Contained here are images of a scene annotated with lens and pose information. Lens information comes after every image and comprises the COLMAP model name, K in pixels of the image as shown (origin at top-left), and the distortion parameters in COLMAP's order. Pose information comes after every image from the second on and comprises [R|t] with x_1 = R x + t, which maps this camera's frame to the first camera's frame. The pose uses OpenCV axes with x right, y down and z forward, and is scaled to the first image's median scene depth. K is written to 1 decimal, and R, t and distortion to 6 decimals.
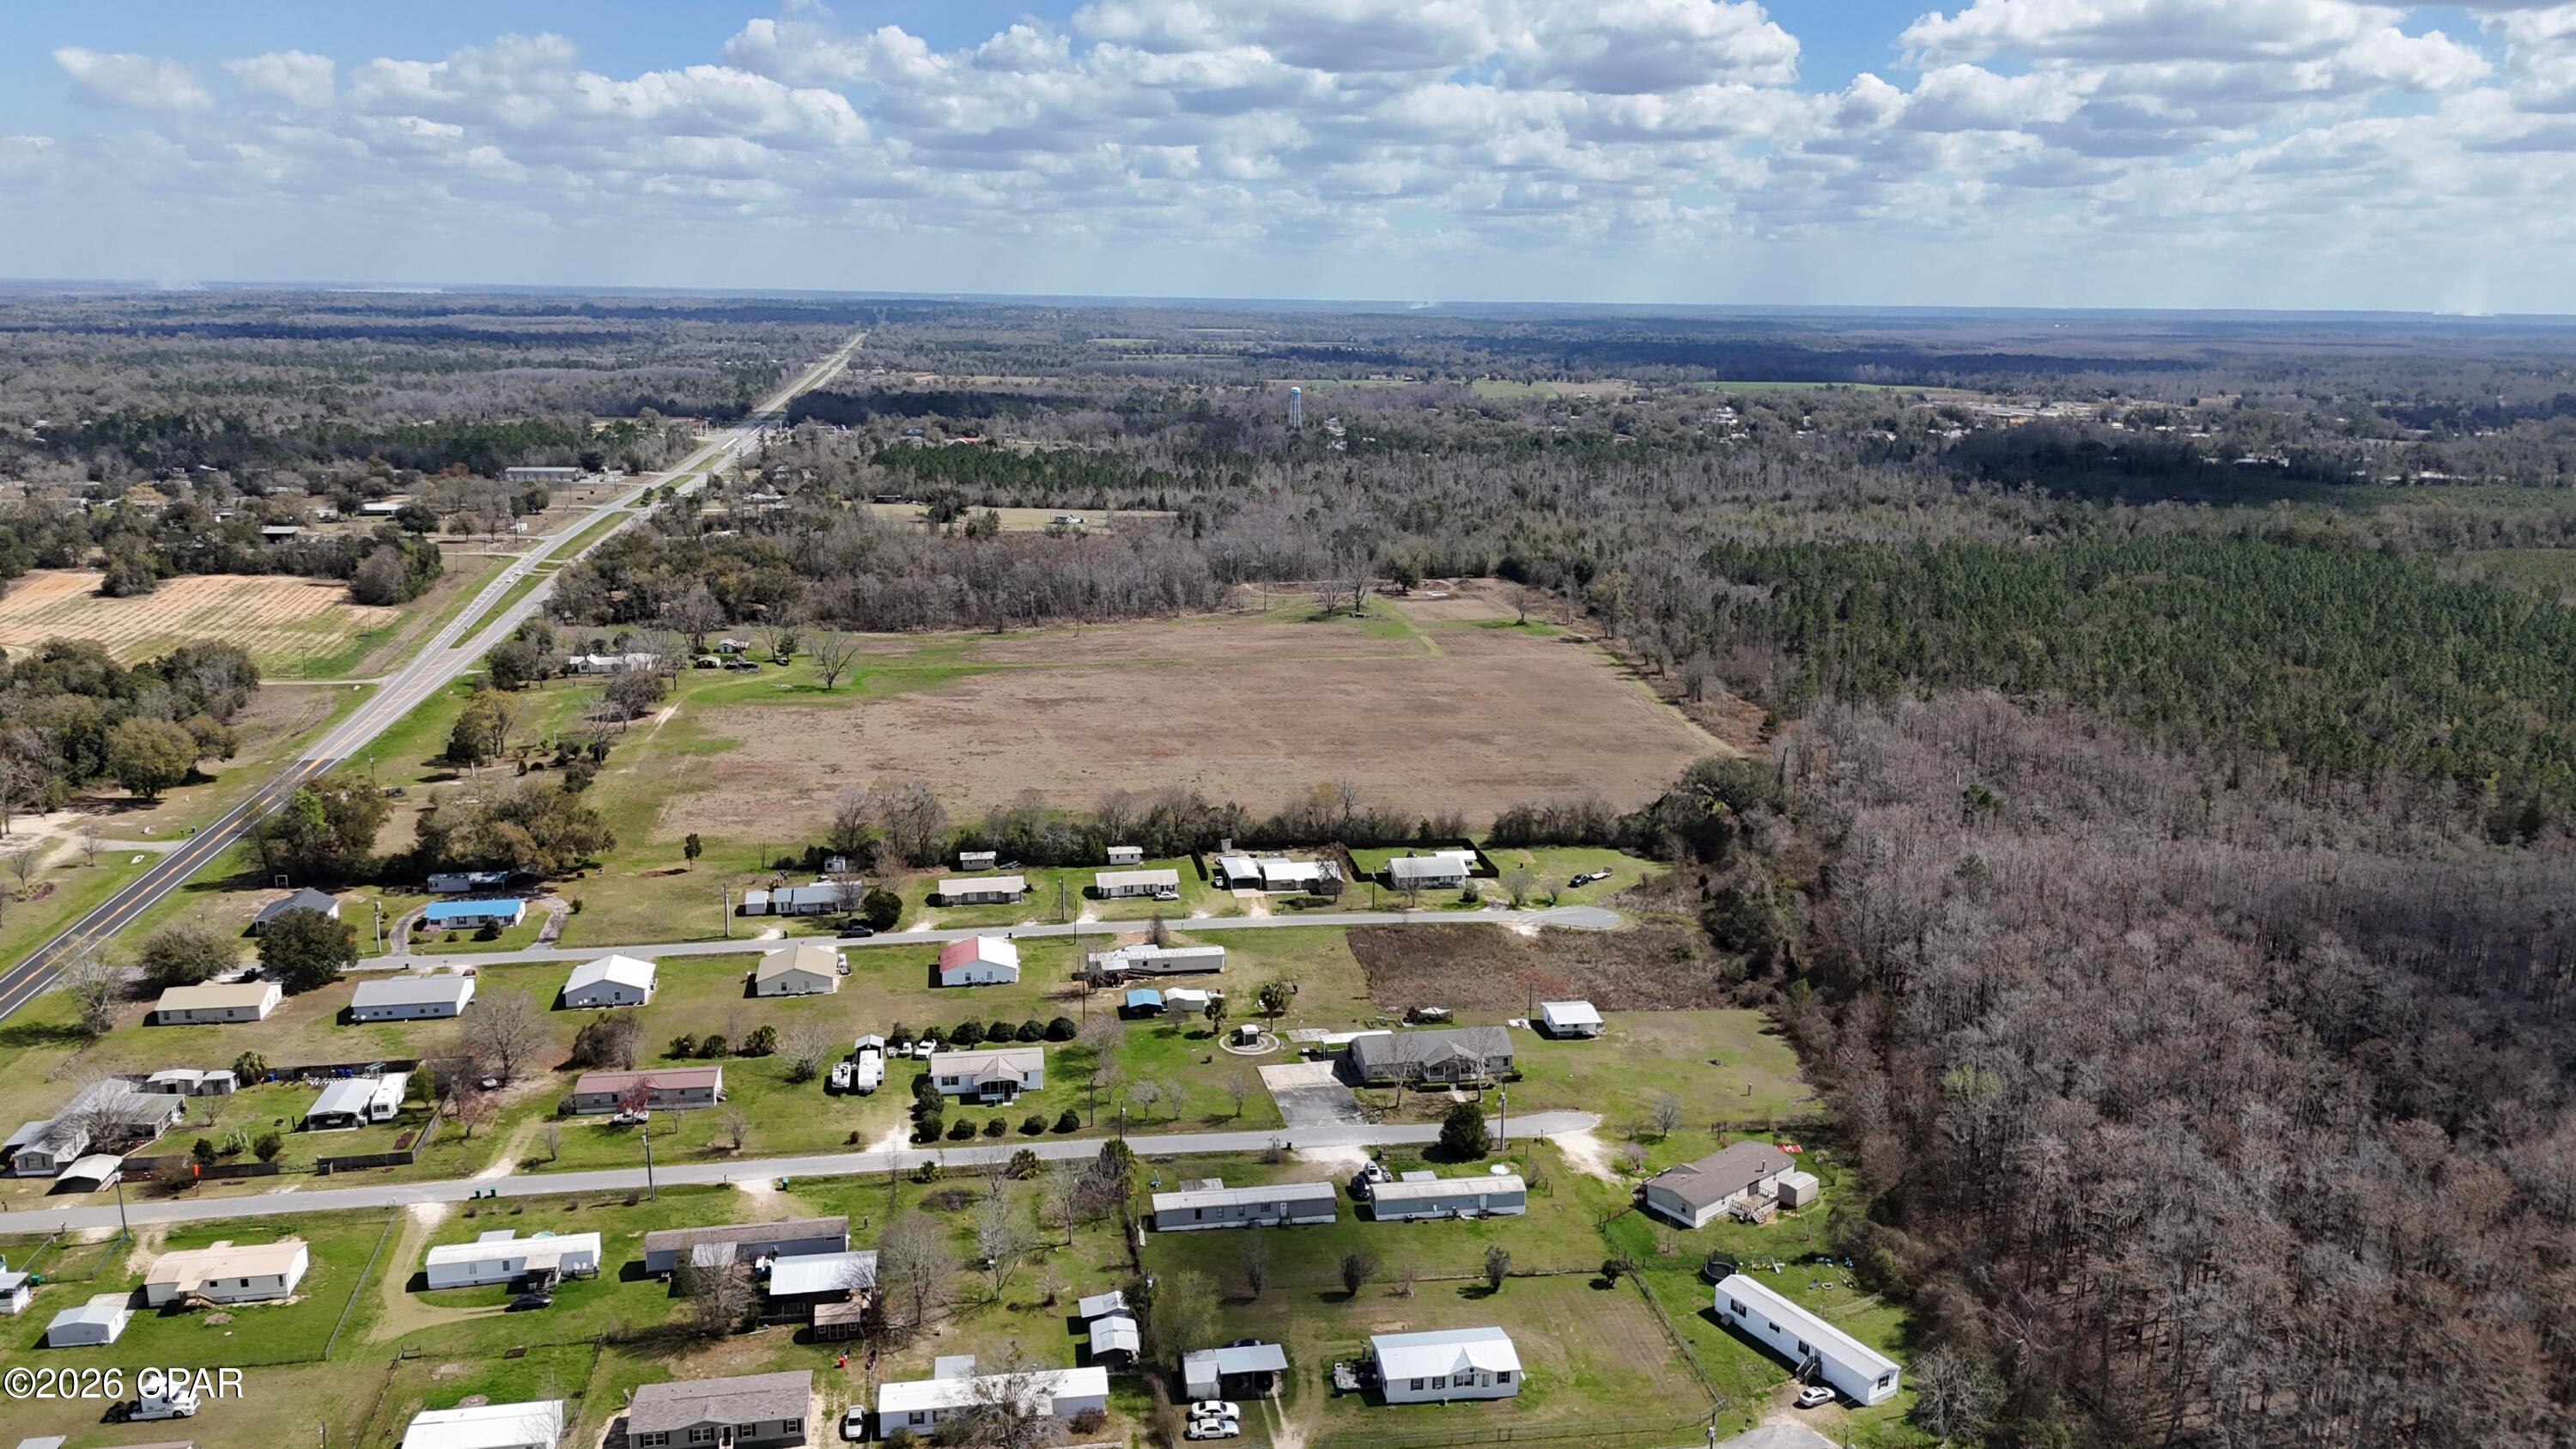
lens RADIAL K [[1907.2, 0, 1294.8], [0, 1907.2, 687.8], [0, 0, 1]] dist [0.069572, -0.065687]
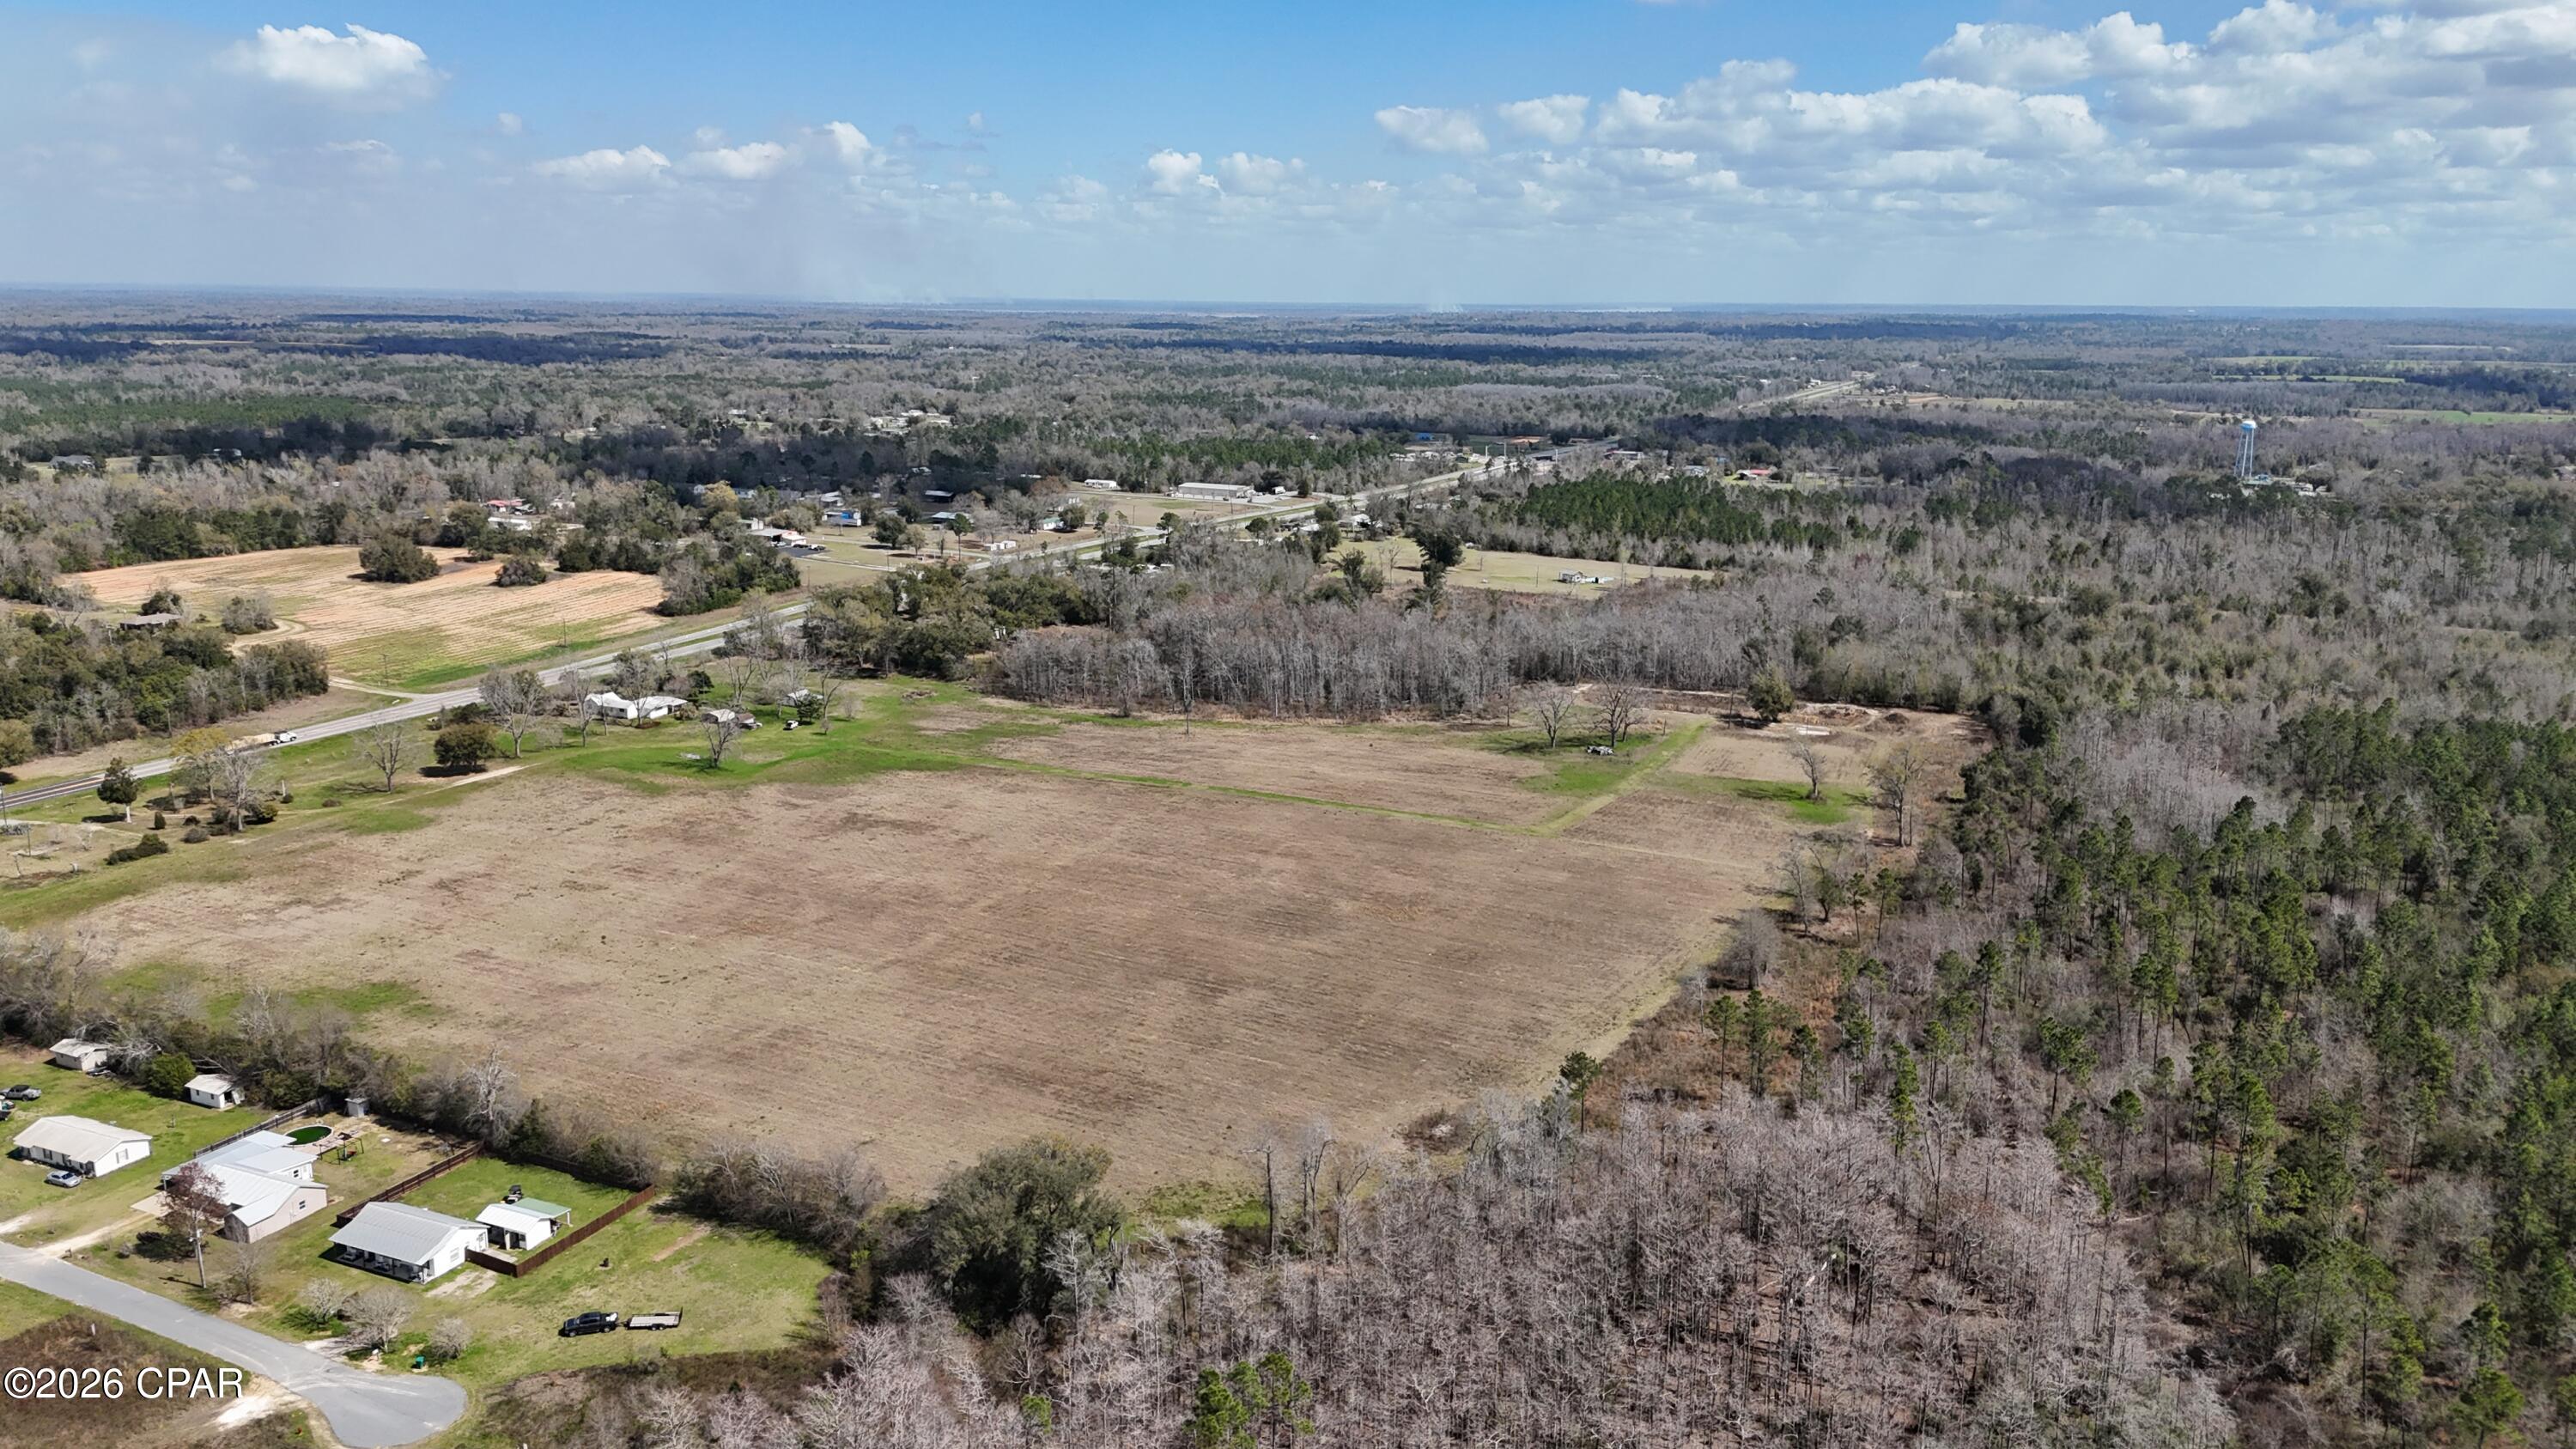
lens RADIAL K [[1907.2, 0, 1294.8], [0, 1907.2, 687.8], [0, 0, 1]] dist [0.069572, -0.065687]
pose [[0.814255, 0.111929, -0.569614, 0.258593], [-0.116583, 0.992774, 0.028425, -0.051826], [0.568680, 0.043262, 0.821421, 0.270608]]
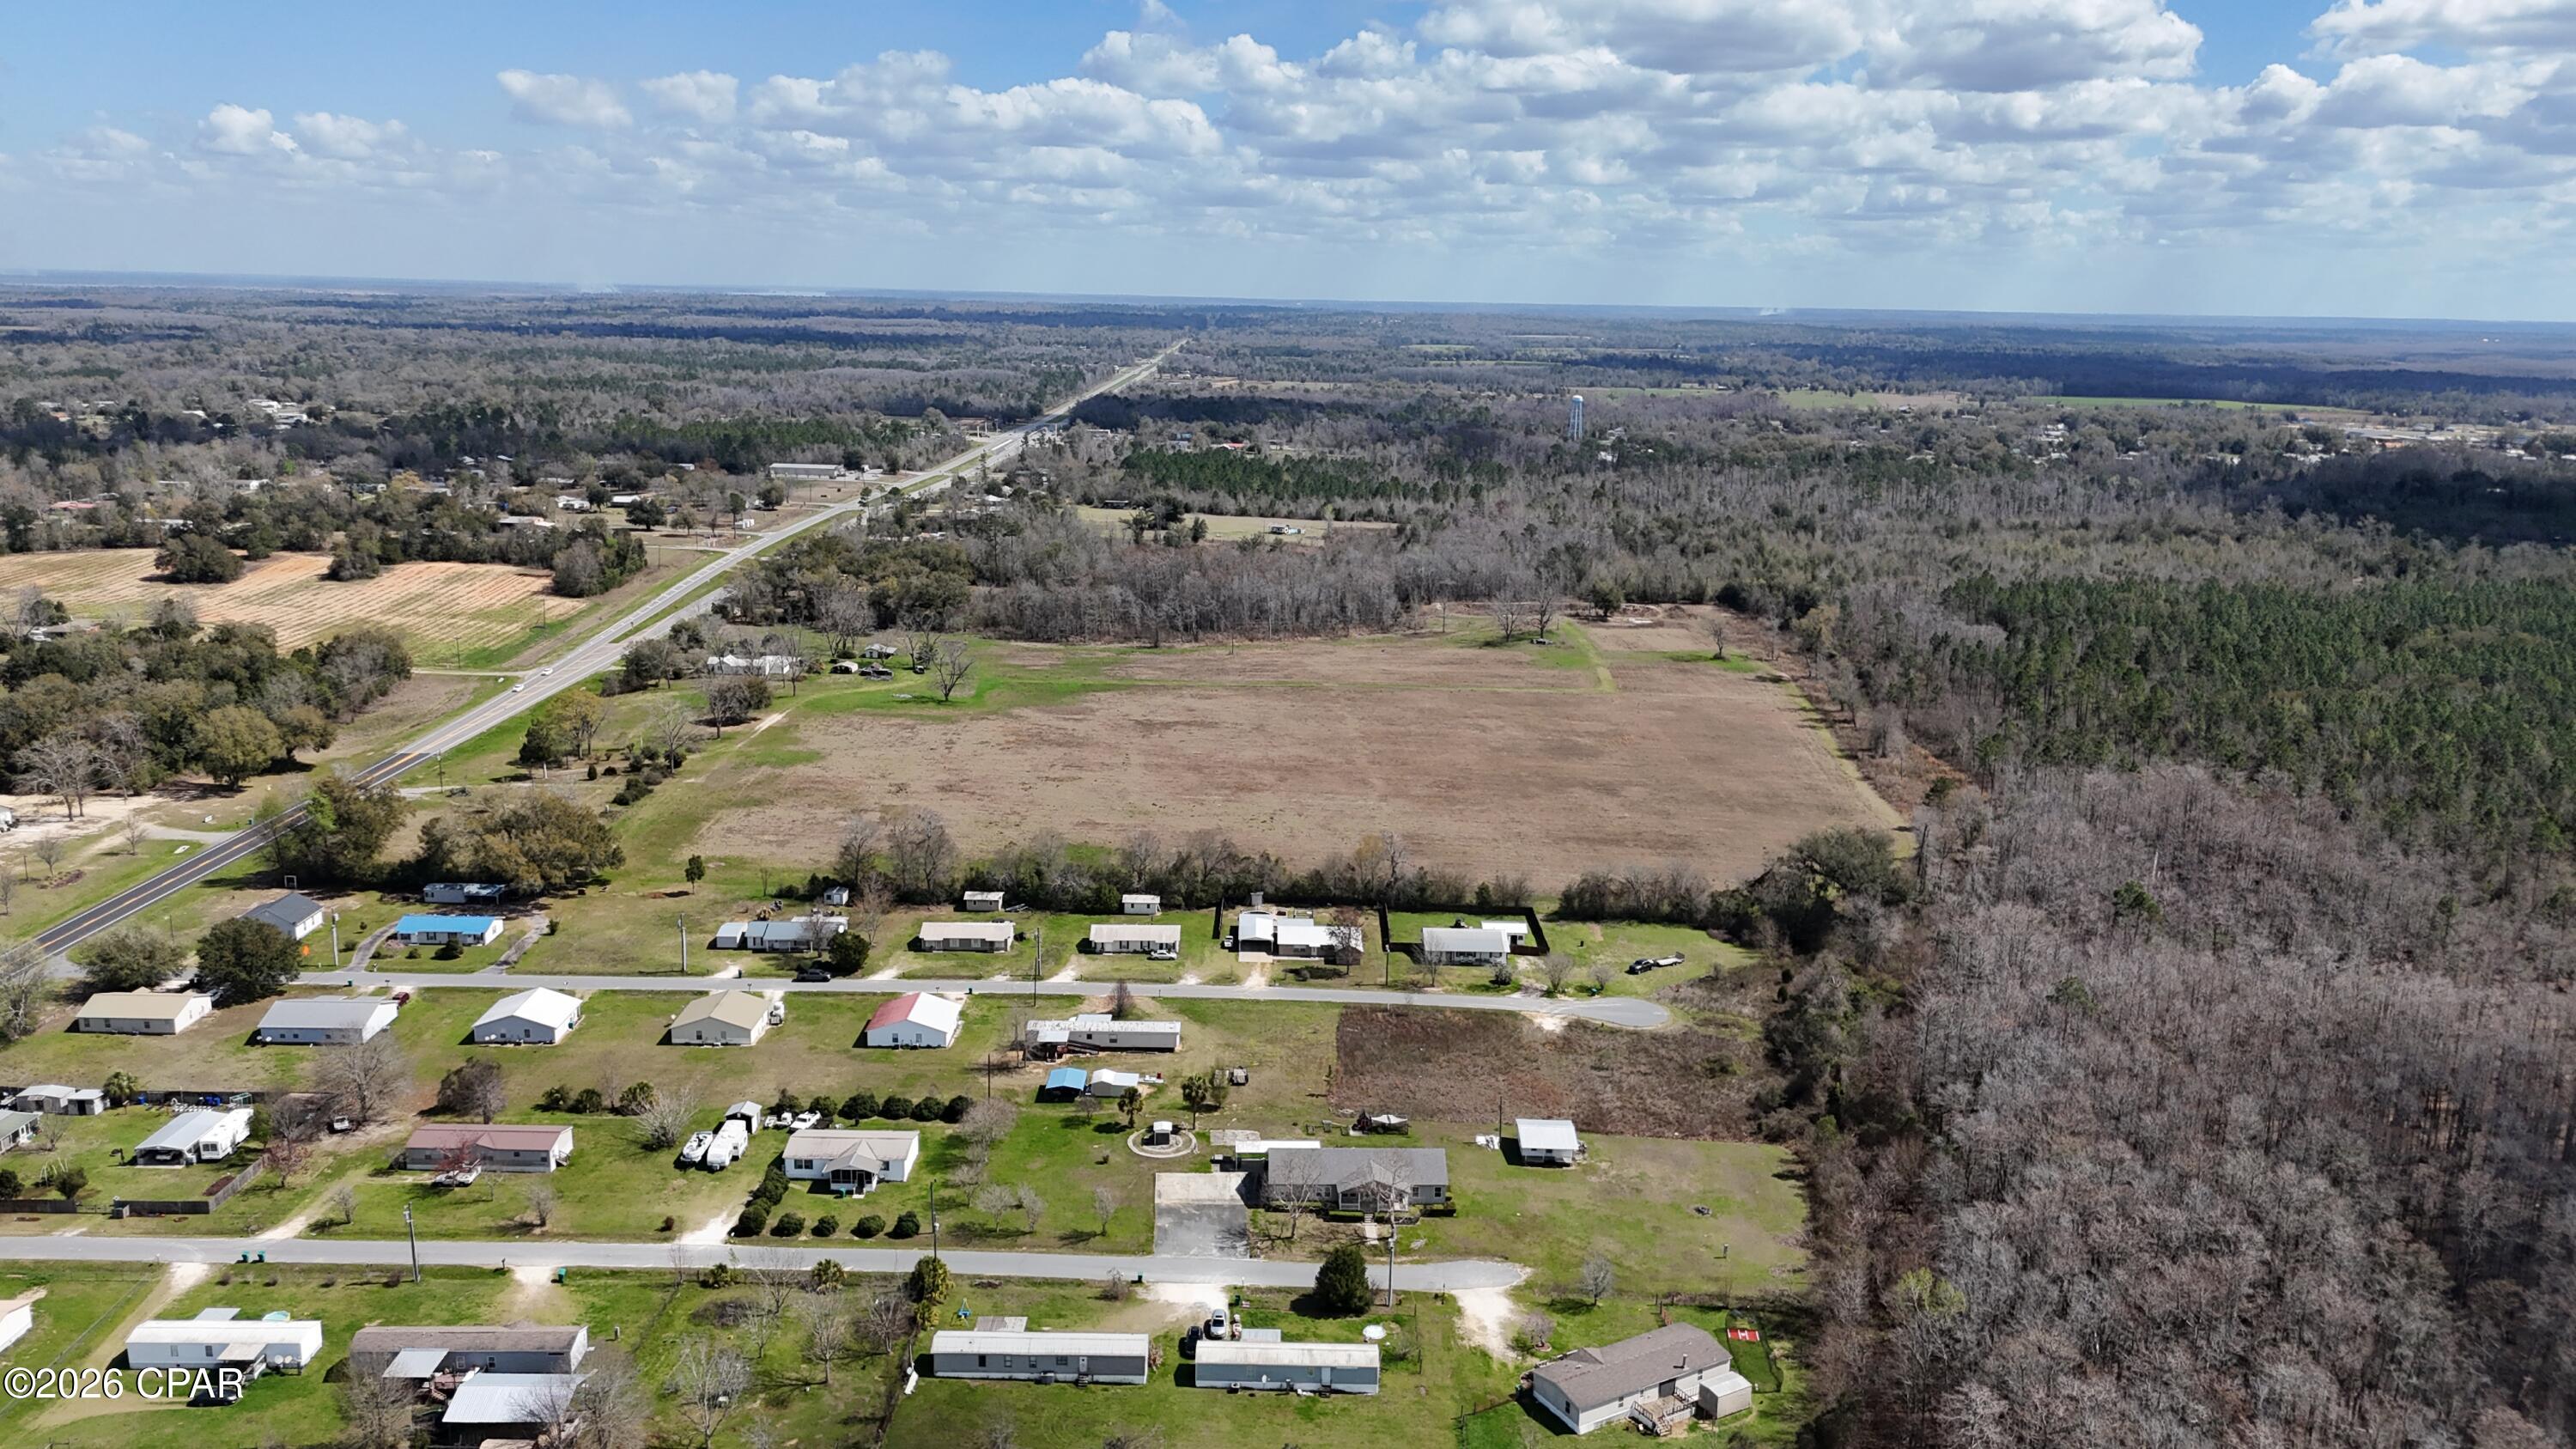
lens RADIAL K [[1907.2, 0, 1294.8], [0, 1907.2, 687.8], [0, 0, 1]] dist [0.069572, -0.065687]
pose [[0.984210, 0.042222, -0.171895, 0.057927], [-0.042740, 0.999086, 0.000687, -0.008567], [0.171767, 0.006671, 0.985115, 0.045130]]
